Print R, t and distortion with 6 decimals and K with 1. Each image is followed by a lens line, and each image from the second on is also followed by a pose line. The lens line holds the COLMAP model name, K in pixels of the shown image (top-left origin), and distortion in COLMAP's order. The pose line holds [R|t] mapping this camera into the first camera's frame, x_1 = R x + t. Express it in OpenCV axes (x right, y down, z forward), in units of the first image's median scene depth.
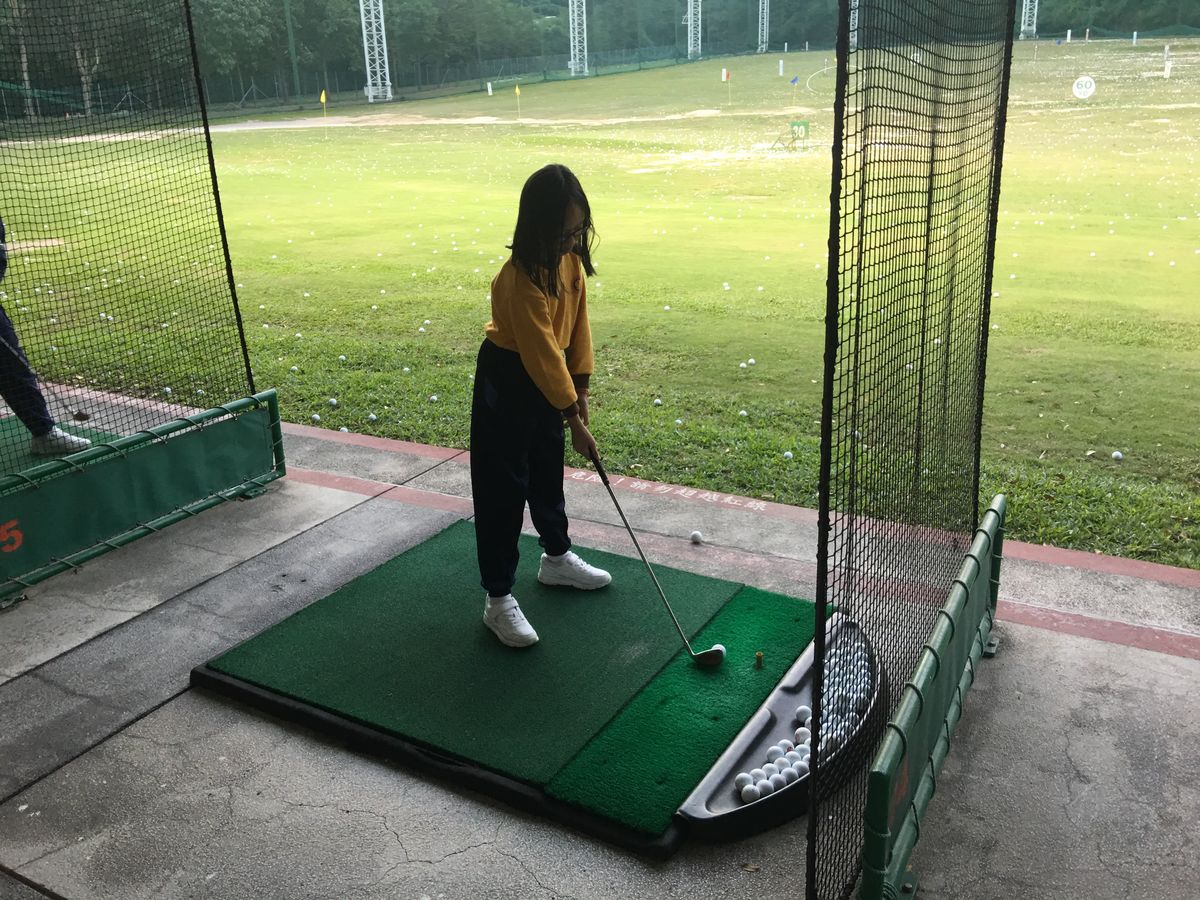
lens RADIAL K [[1016.5, 0, 604.3], [0, 1016.5, 451.0], [0, 0, 1]] dist [0.072454, -0.130389]
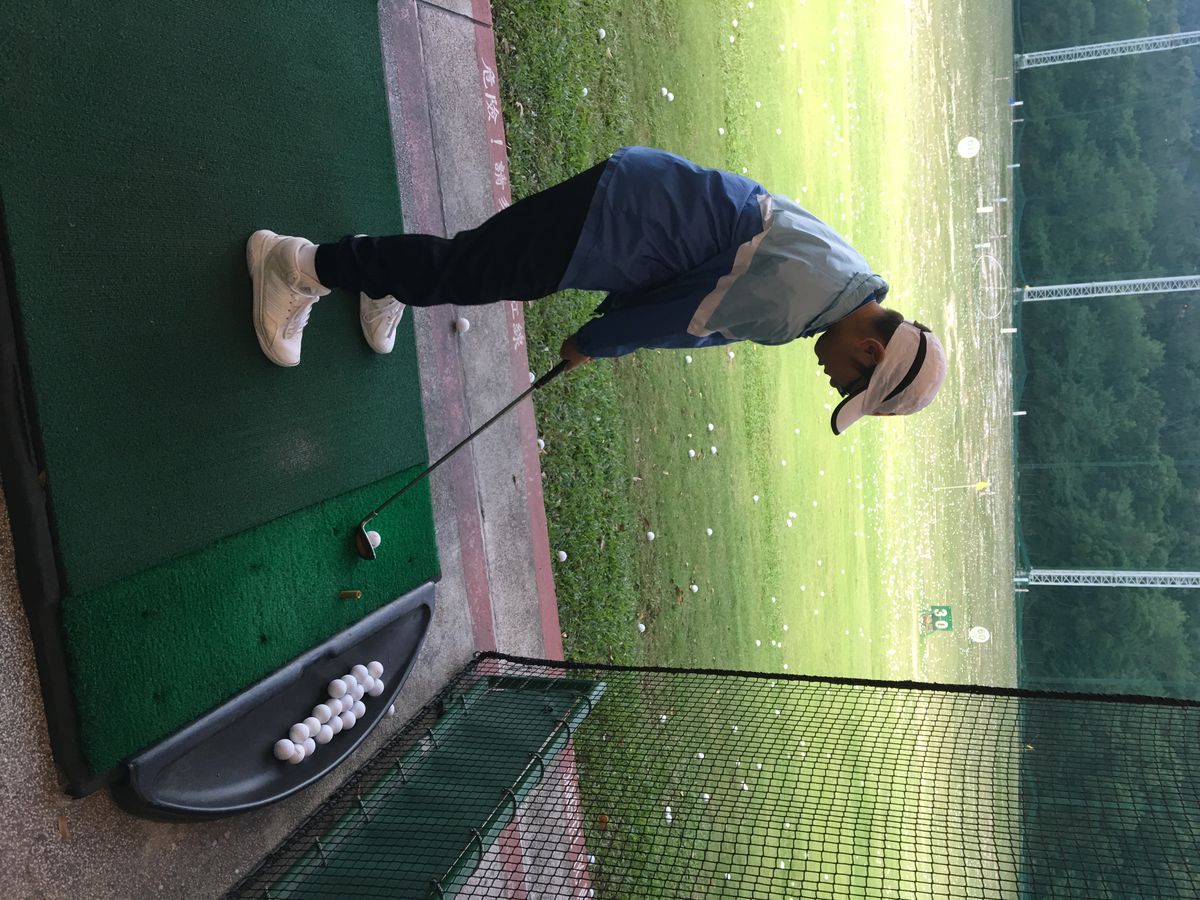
lens RADIAL K [[1016.5, 0, 605.1], [0, 1016.5, 446.7], [0, 0, 1]] dist [0.072454, -0.130389]
pose [[0.216303, 0.755808, 0.618036, -0.083355], [-0.973074, 0.218513, 0.073337, -0.016960], [-0.079620, -0.617258, 0.782722, 0.083815]]
